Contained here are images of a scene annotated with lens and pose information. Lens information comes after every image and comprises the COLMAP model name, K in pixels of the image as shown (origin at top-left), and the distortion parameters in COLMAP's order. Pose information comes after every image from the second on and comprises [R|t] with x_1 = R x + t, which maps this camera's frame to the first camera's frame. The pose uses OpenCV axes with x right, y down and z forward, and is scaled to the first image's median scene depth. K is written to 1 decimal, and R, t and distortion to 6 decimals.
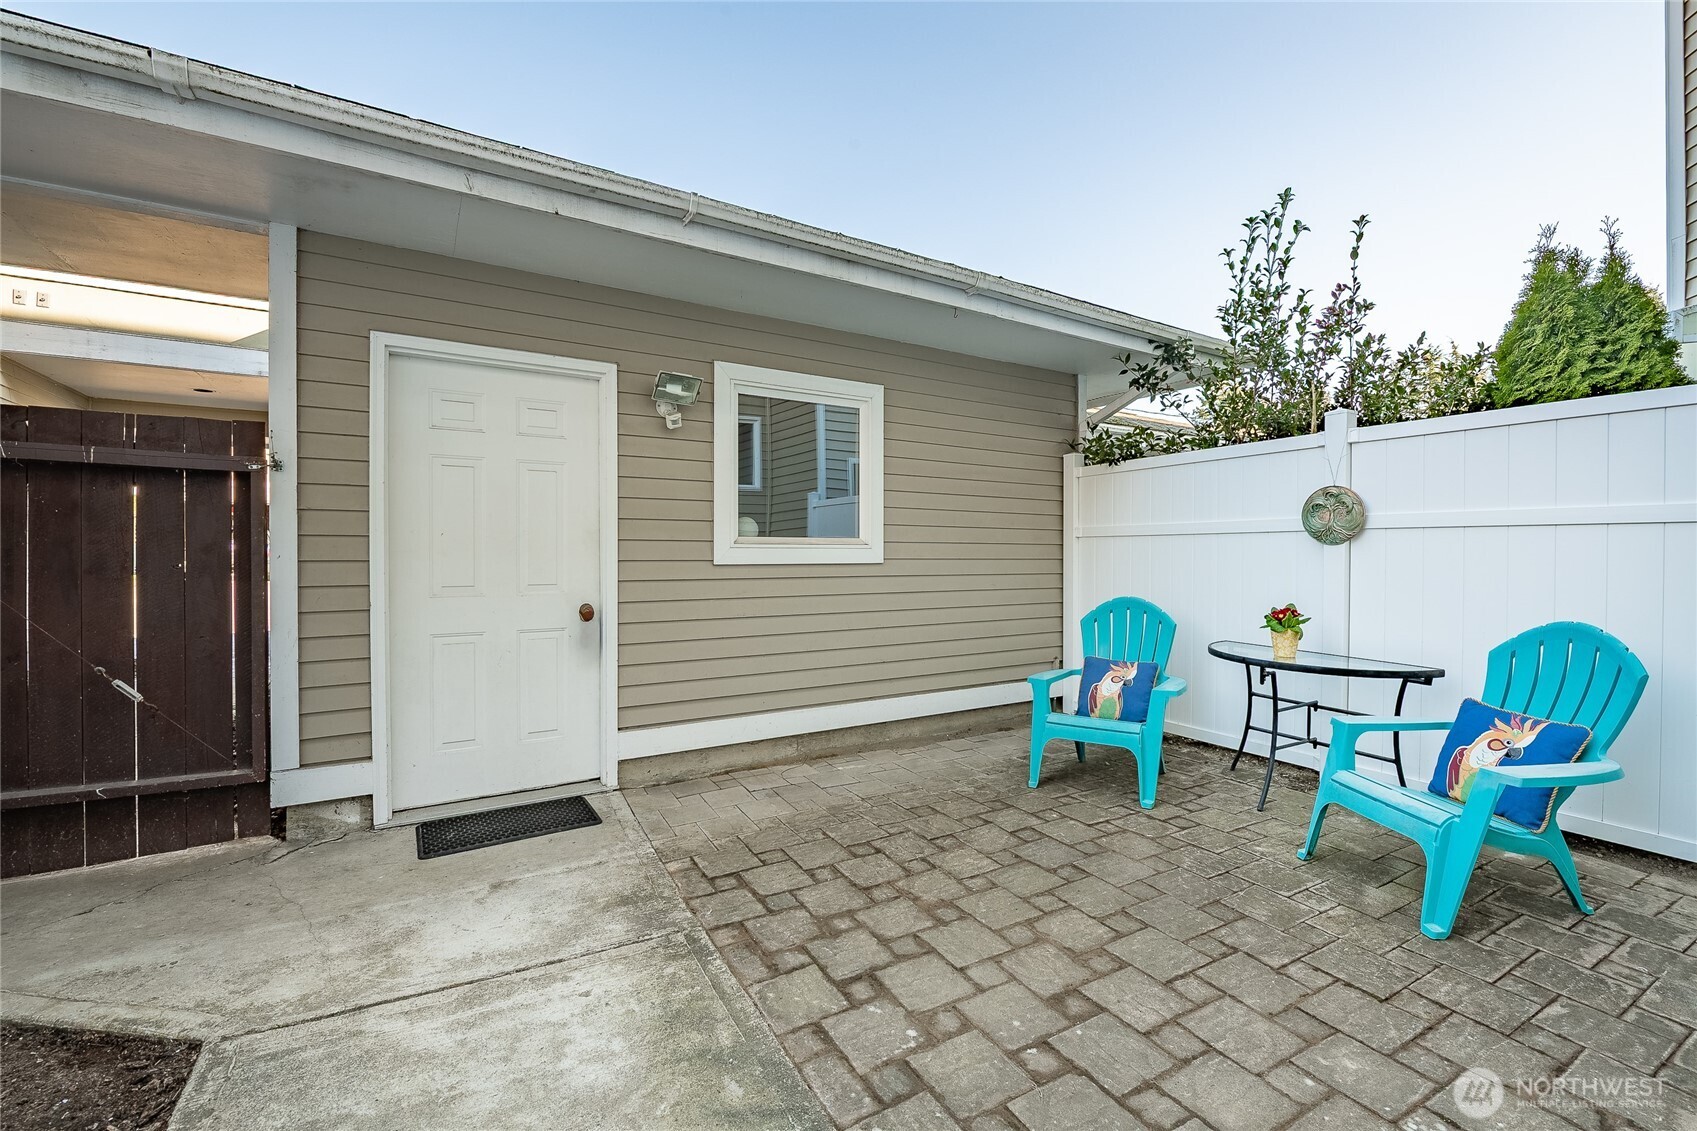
lens RADIAL K [[709.9, 0, 839.1], [0, 709.9, 562.7], [0, 0, 1]] dist [-0.010736, 0.000640]
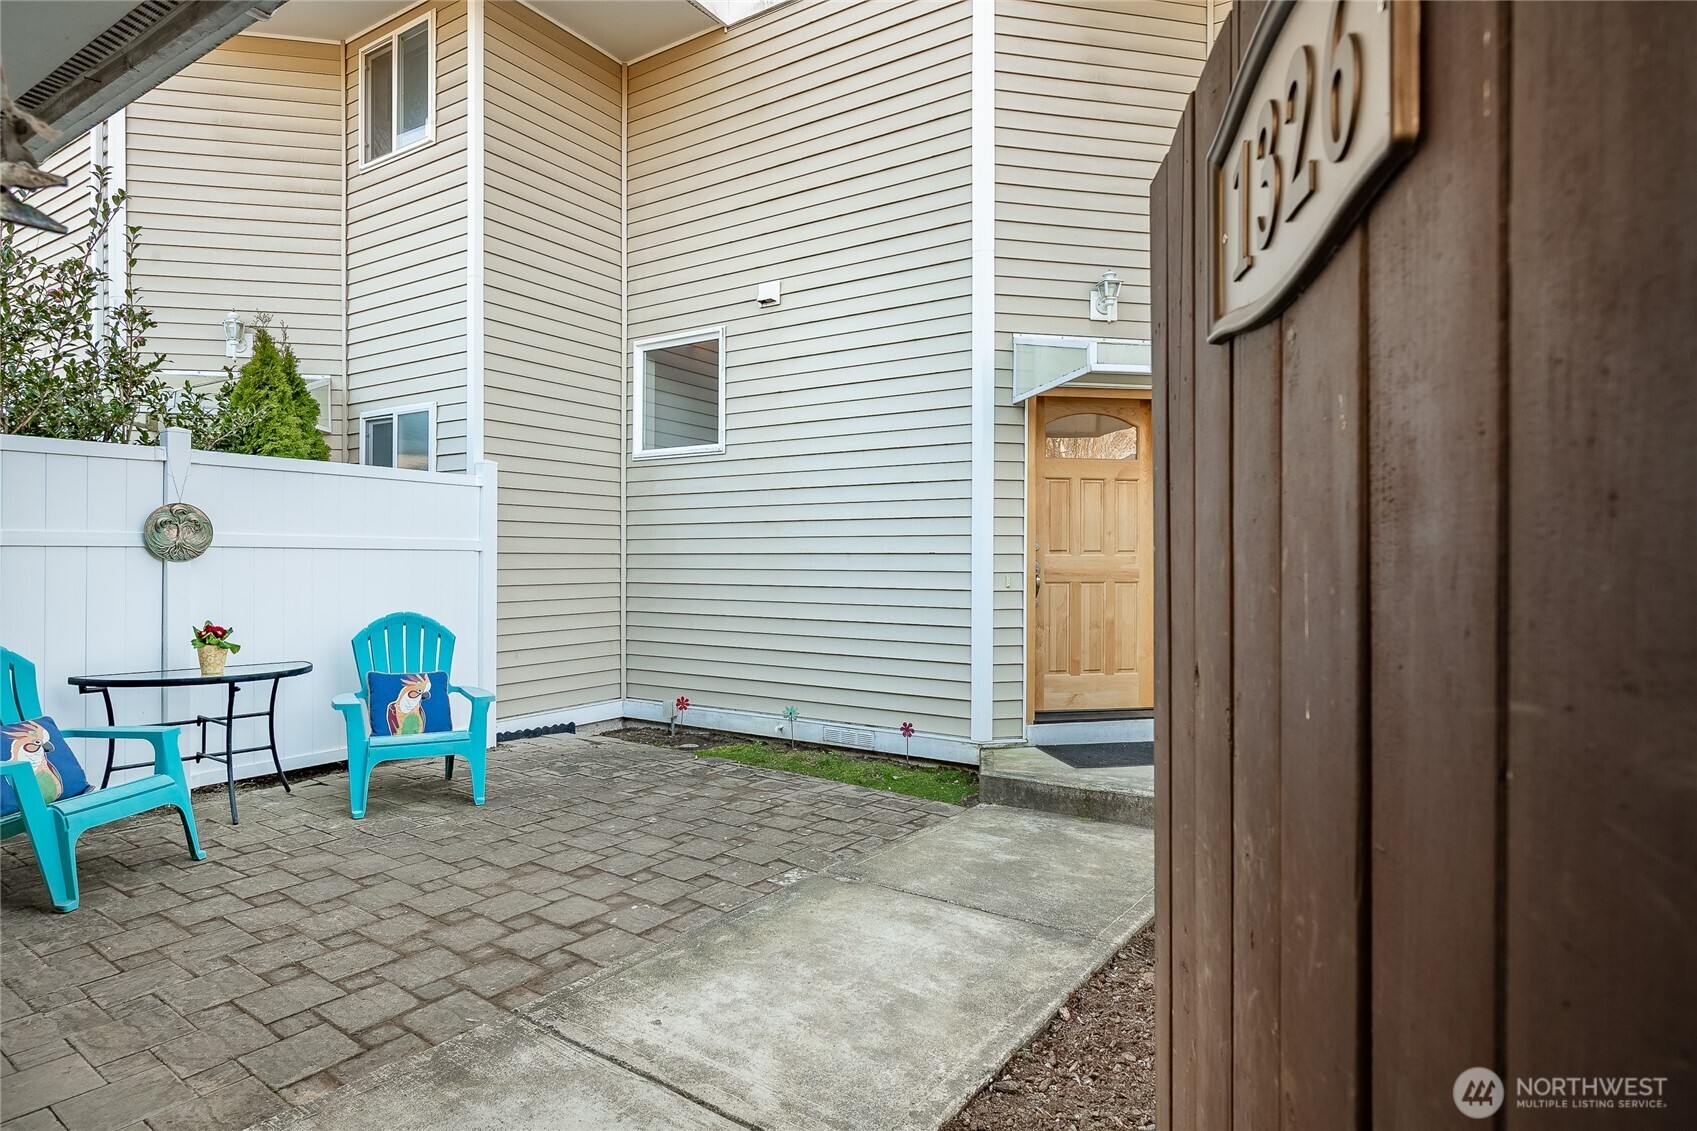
lens RADIAL K [[928.3, 0, 844.7], [0, 928.3, 560.4], [0, 0, 1]] dist [-0.004954, 0.000840]
pose [[-0.441806, -0.003989, 0.897102, -1.366590], [0.011694, 0.999880, 0.010205, -0.045443], [-0.897034, 0.014999, -0.441706, 1.100390]]
